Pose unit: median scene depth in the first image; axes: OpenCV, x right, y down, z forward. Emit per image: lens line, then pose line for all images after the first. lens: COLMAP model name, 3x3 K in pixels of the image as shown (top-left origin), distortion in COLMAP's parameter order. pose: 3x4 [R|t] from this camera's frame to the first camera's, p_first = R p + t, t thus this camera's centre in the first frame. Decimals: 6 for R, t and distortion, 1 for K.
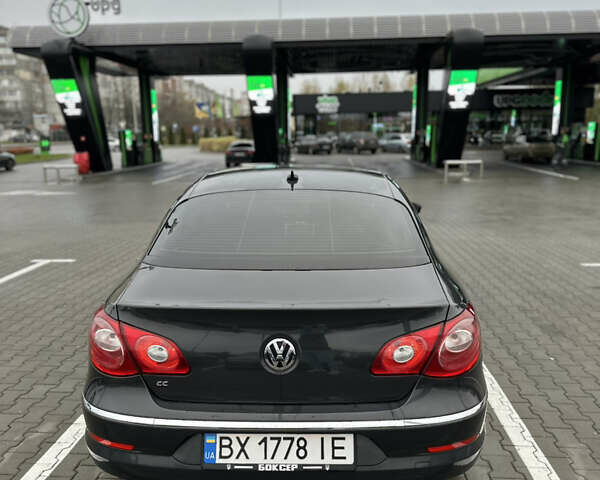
lens RADIAL K [[561.8, 0, 300.0], [0, 561.8, 240.0], [0, 0, 1]] dist [0.167625, -0.331515]
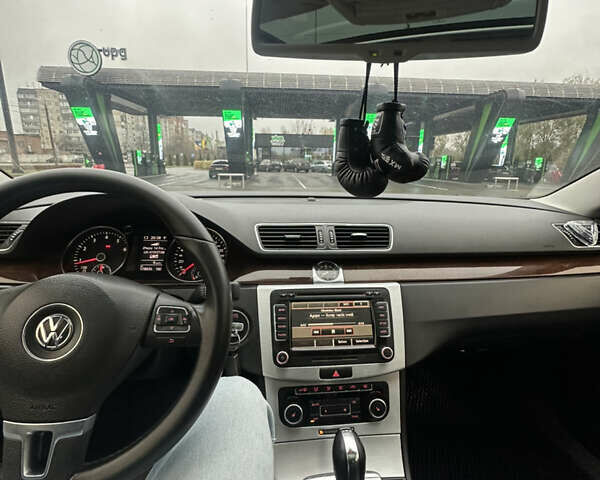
lens RADIAL K [[646.5, 0, 326.5], [0, 646.5, 239.7], [0, 0, 1]] dist [0.221406, -0.548861]
pose [[0.995986, 0.004027, 0.089419, 0.021616], [-0.003757, 0.999988, -0.003187, 0.037838], [-0.089430, 0.002838, 0.995989, -0.746047]]
